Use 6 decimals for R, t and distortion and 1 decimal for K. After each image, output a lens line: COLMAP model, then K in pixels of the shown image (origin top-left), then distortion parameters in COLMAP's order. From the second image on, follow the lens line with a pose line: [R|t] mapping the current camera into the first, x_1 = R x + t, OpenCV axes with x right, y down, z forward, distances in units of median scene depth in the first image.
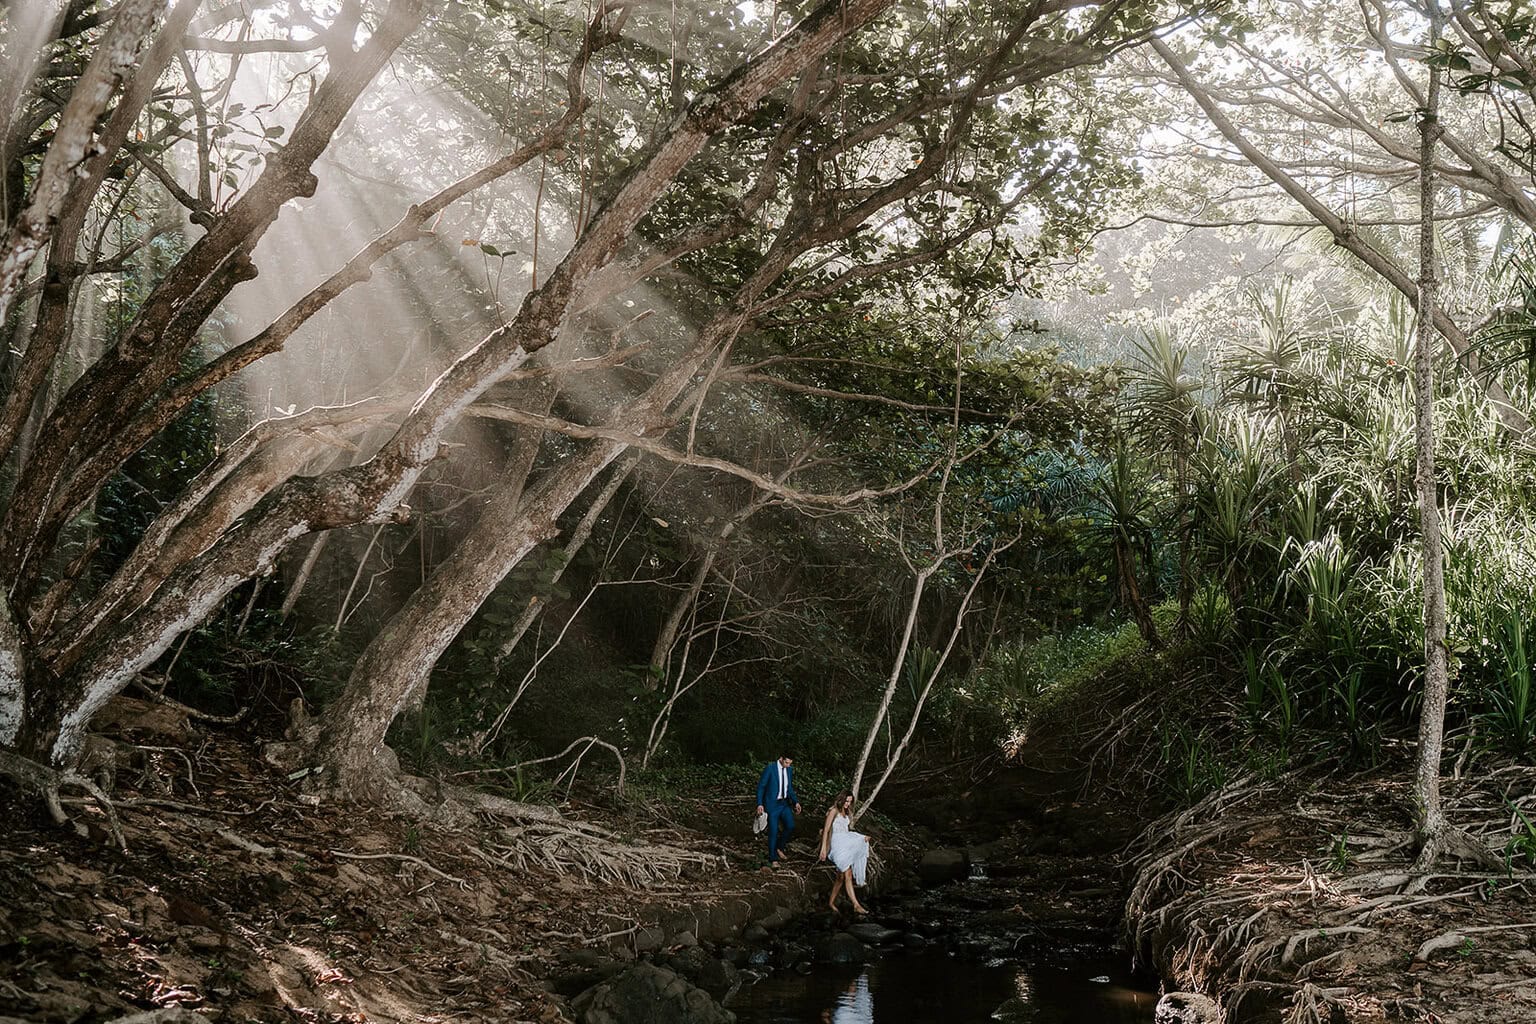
lens RADIAL K [[1472.4, 0, 768.0], [0, 1472.4, 512.0], [0, 0, 1]] dist [-0.011868, 0.023645]
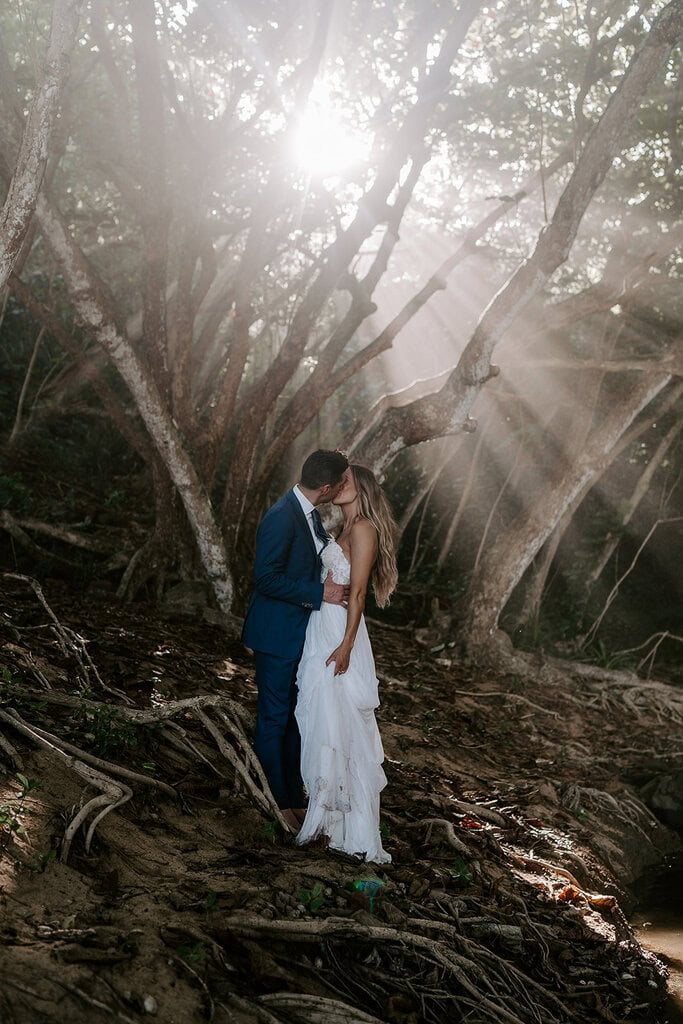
lens RADIAL K [[981.6, 0, 341.5], [0, 981.6, 512.0], [0, 0, 1]] dist [-0.011868, 0.023645]
pose [[0.898451, -0.112711, -0.424360, 0.009436], [0.104557, 0.993609, -0.042536, 0.082629], [0.426442, -0.006154, 0.904494, 0.121681]]
